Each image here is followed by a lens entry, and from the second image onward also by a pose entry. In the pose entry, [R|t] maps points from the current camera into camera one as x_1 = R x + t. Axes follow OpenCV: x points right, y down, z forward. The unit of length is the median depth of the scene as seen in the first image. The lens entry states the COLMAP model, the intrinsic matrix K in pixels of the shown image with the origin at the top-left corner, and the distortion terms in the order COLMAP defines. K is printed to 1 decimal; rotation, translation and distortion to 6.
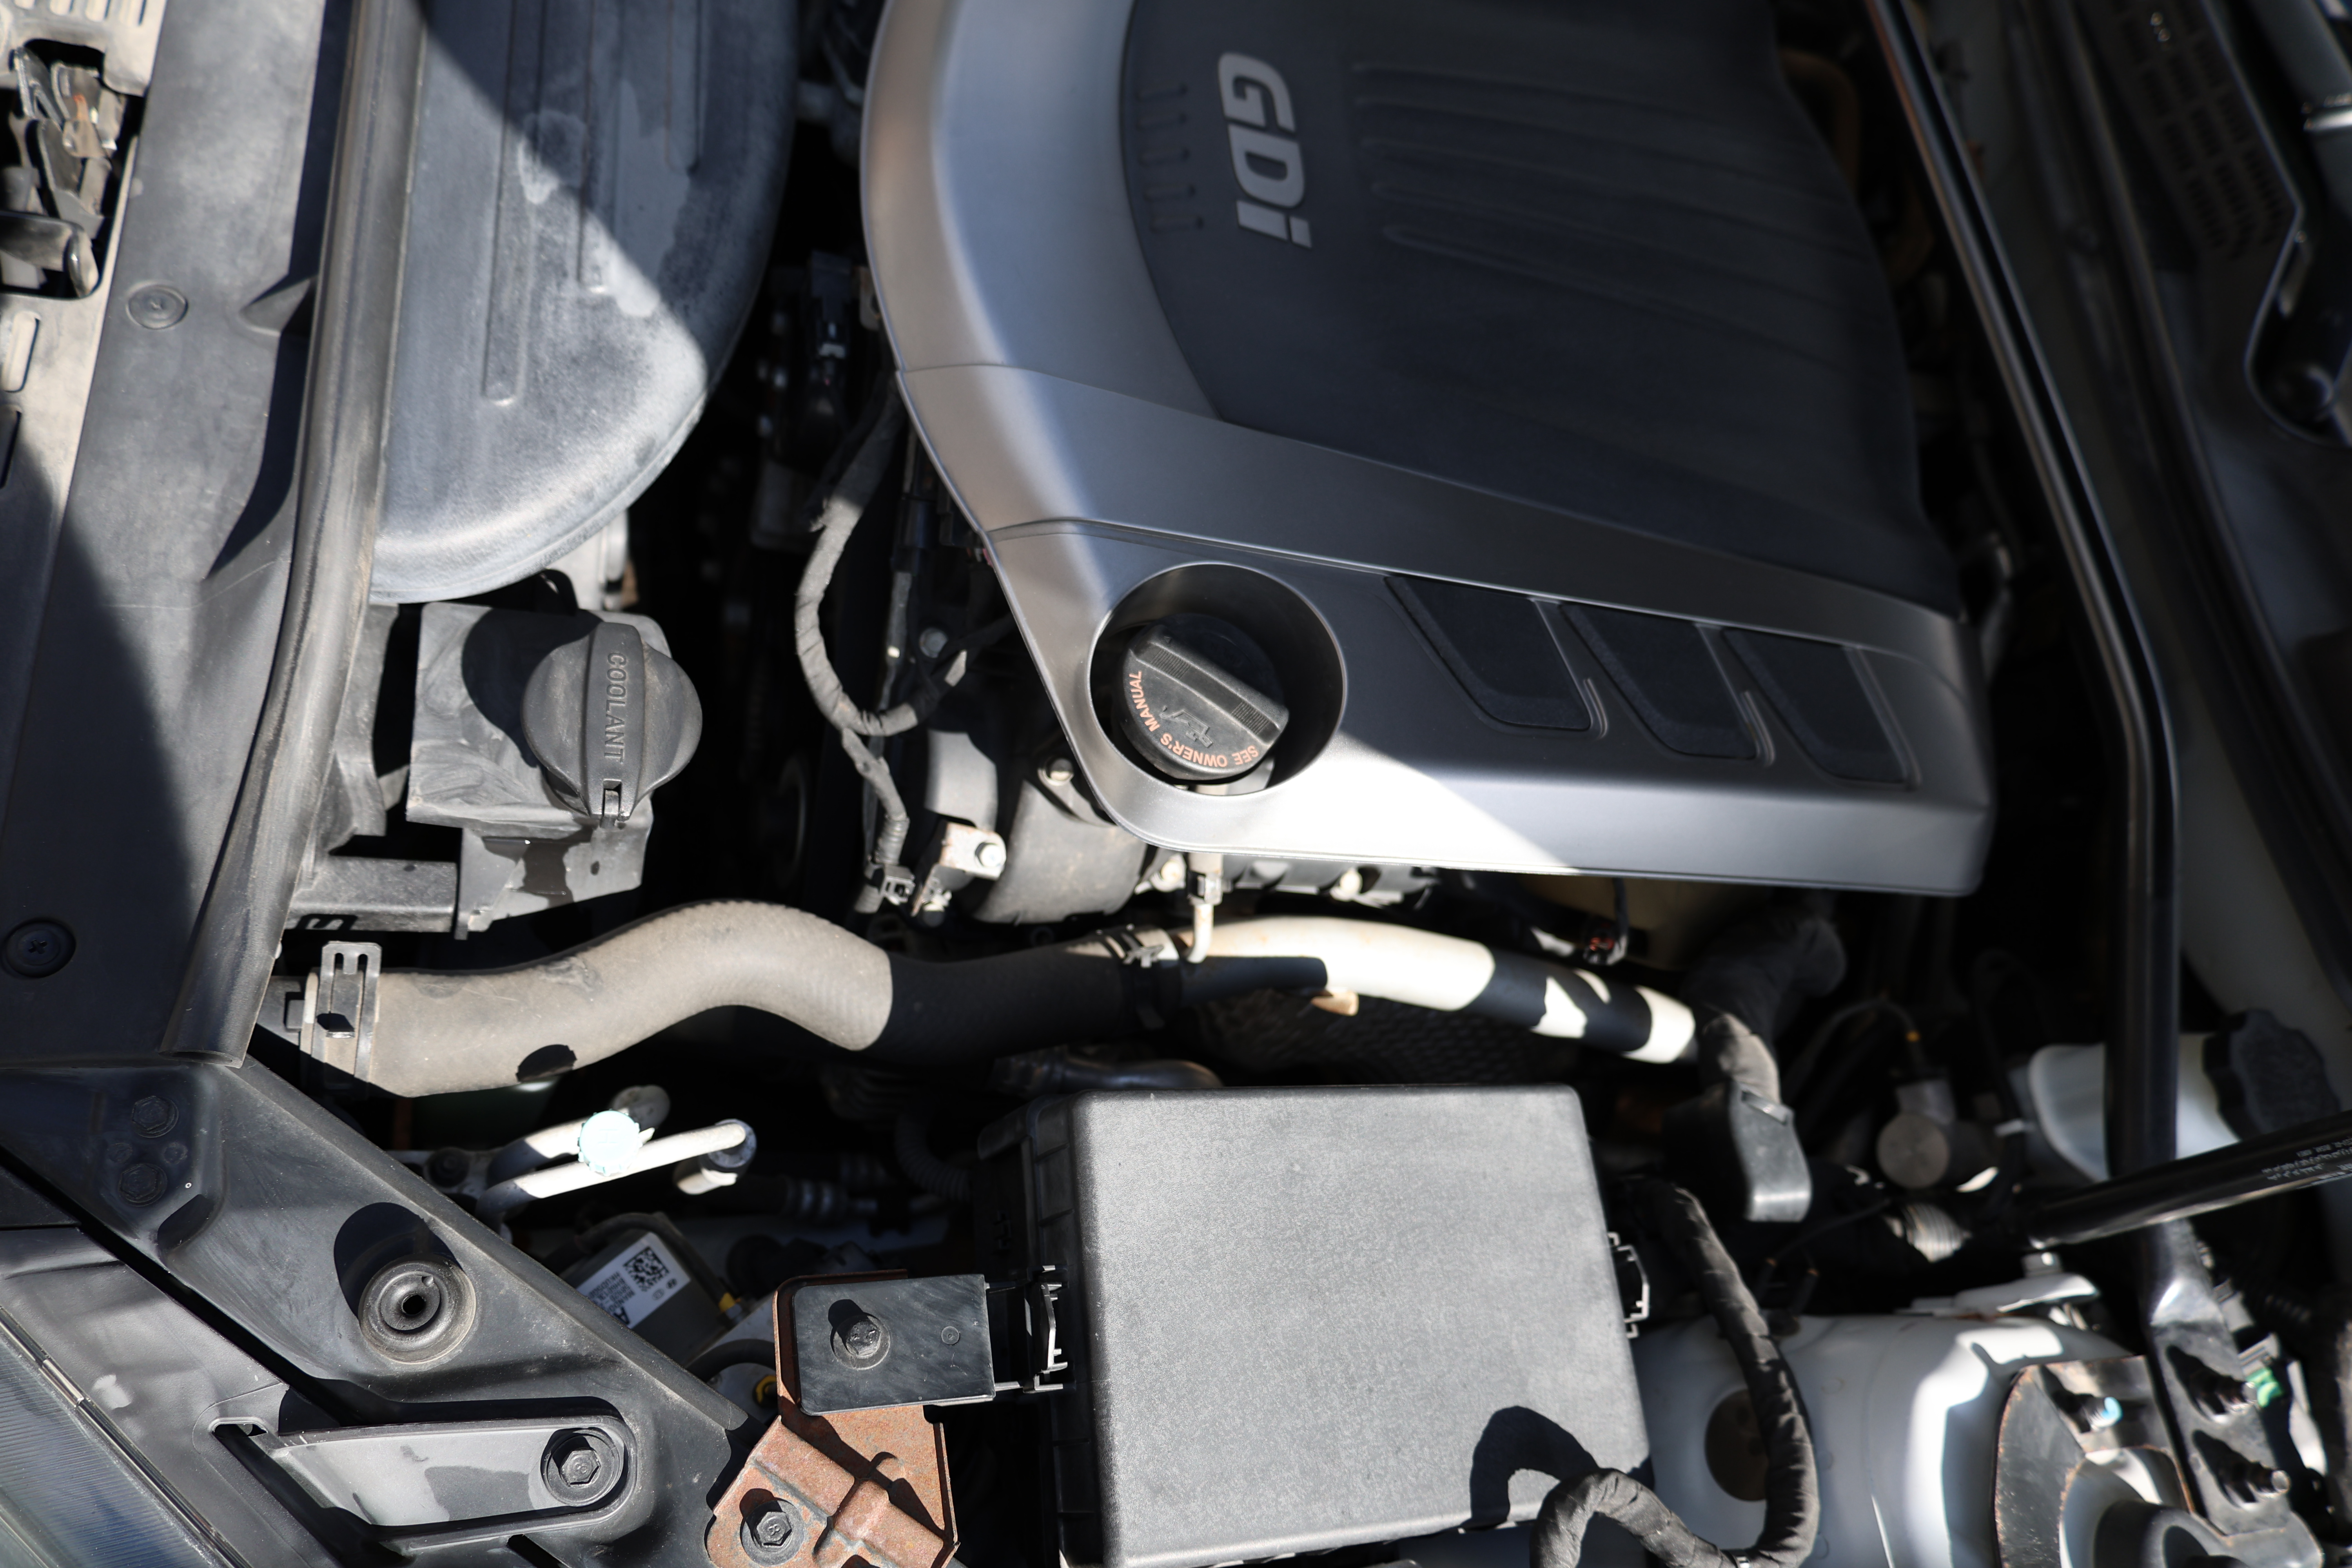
lens RADIAL K [[1632.6, 0, 1164.5], [0, 1632.6, 794.7], [0, 0, 1]] dist [-0.005679, -0.002102]
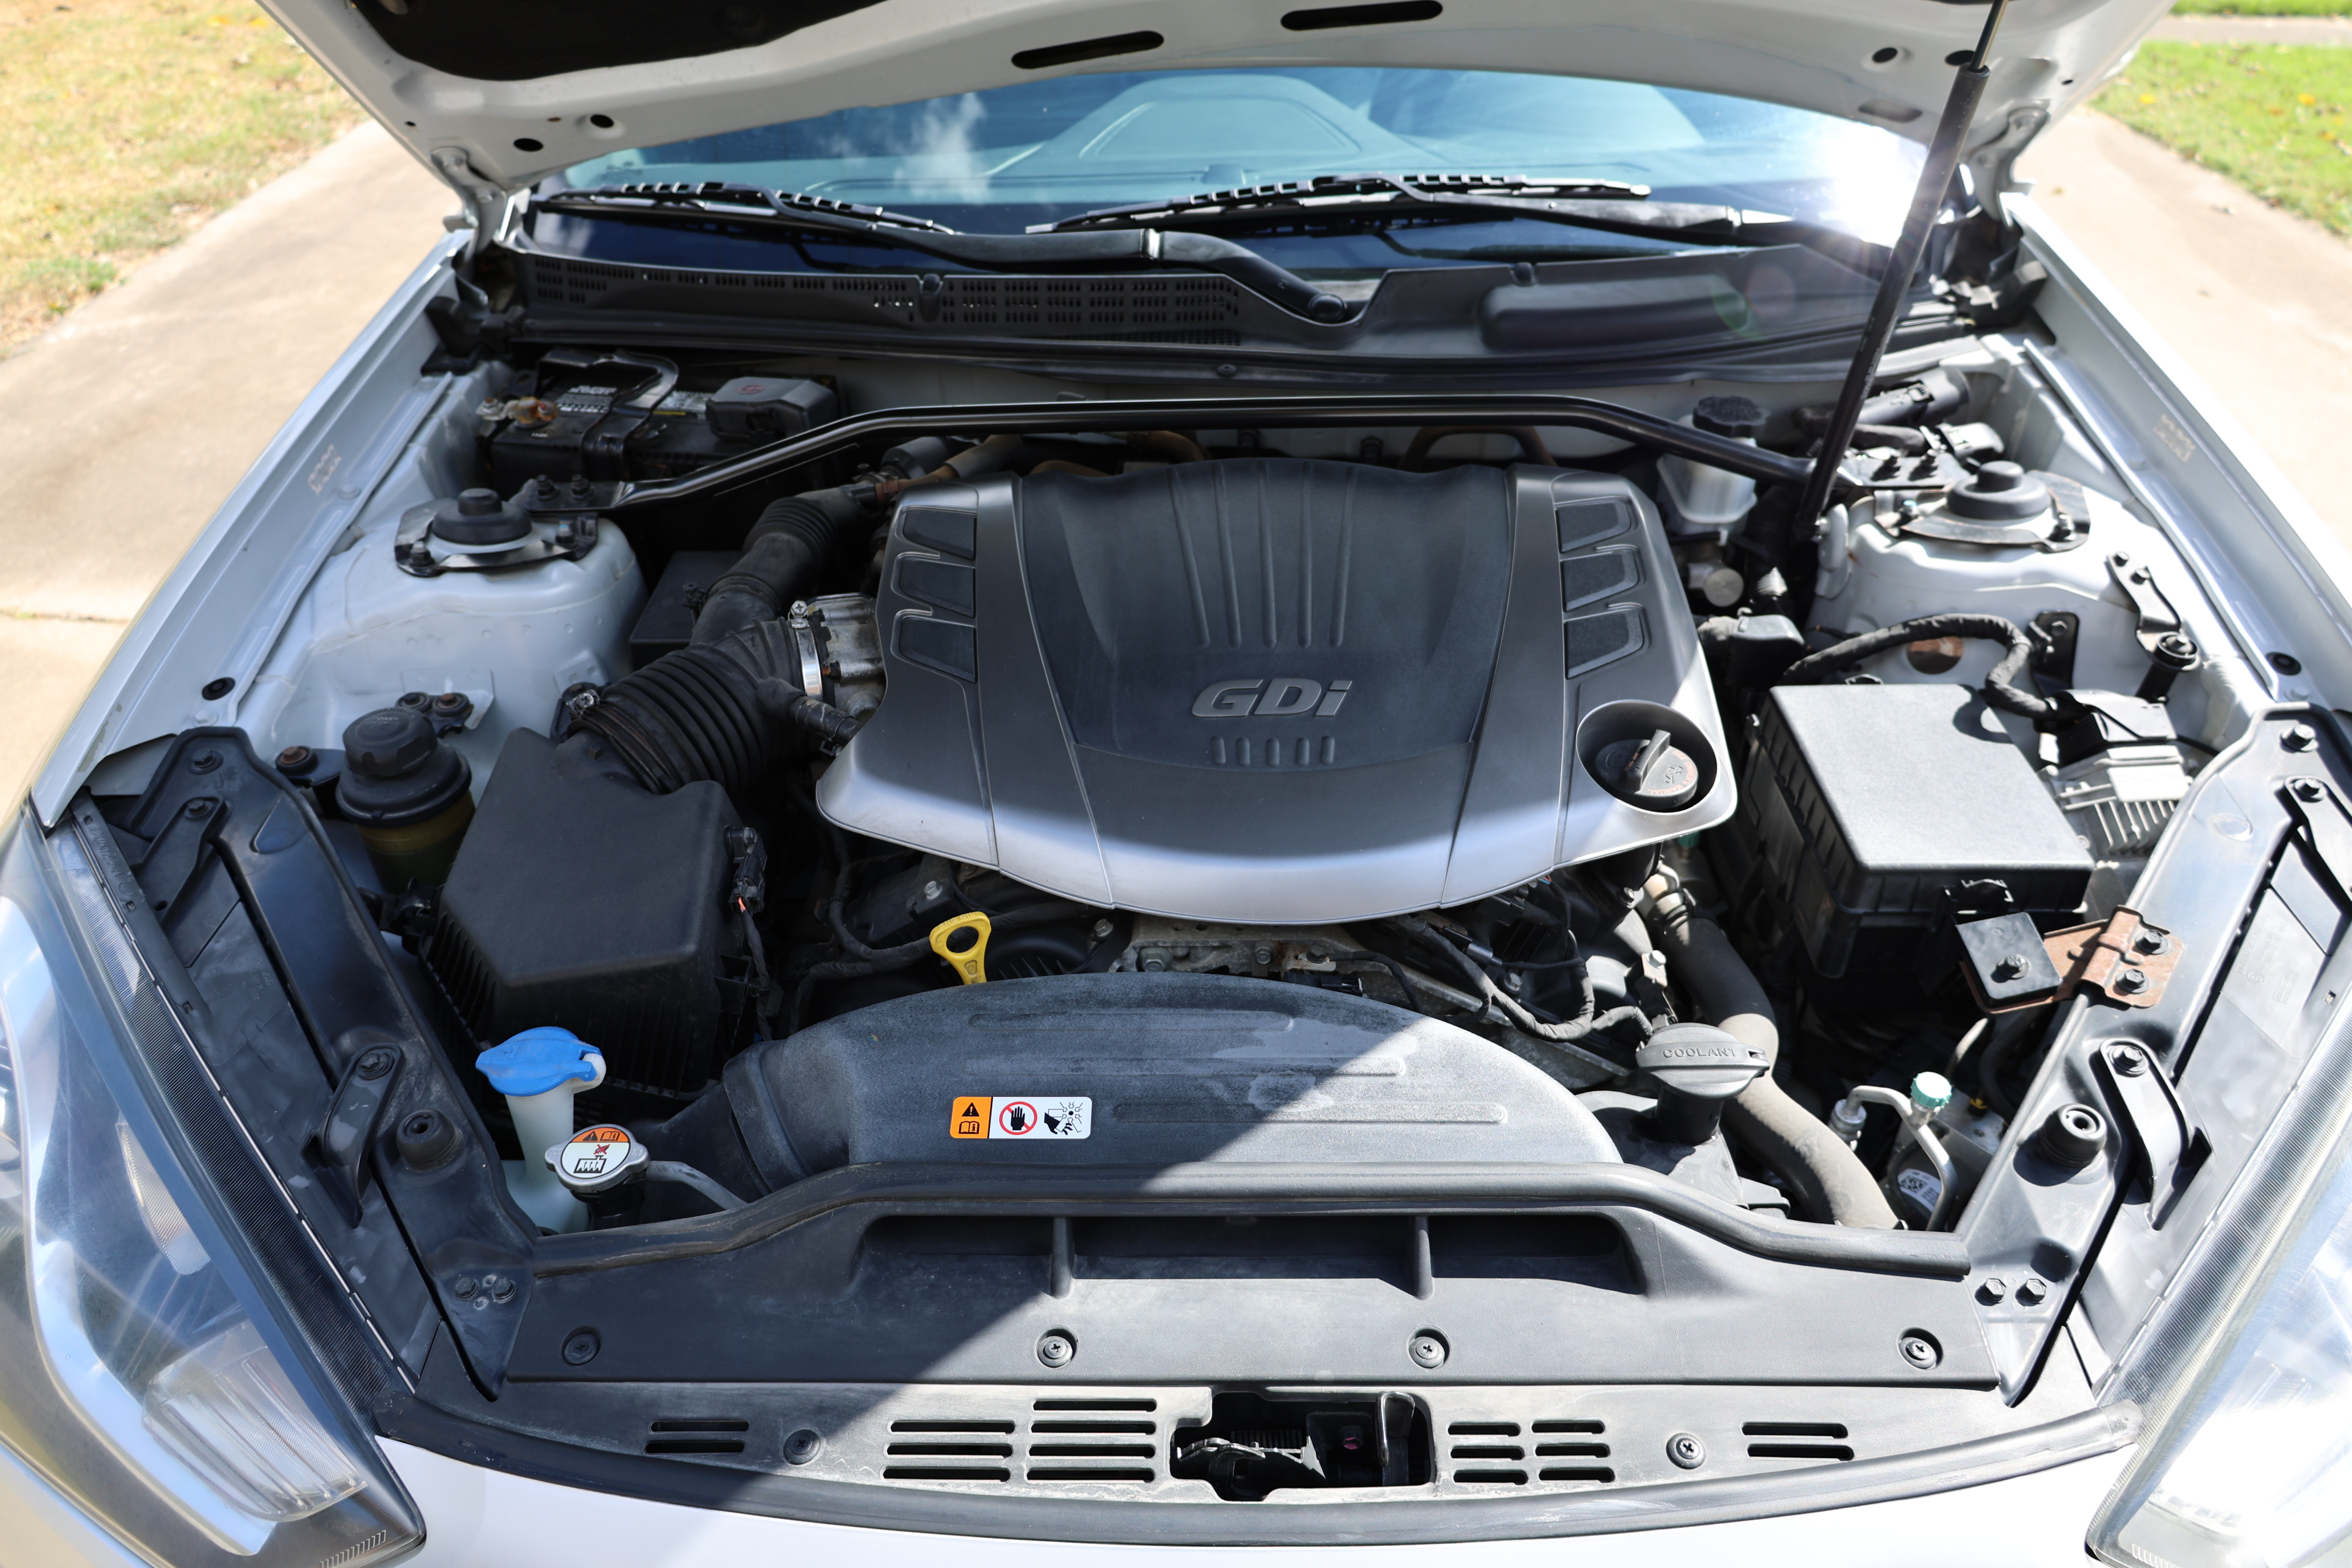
lens RADIAL K [[1632.6, 0, 1173.1], [0, 1632.6, 774.5], [0, 0, 1]] dist [-0.005679, -0.002102]
pose [[0.105528, -0.857287, 0.503908, -0.934374], [0.924387, 0.271366, 0.268083, -1.020471], [-0.366567, 0.437516, 0.821102, -0.281422]]
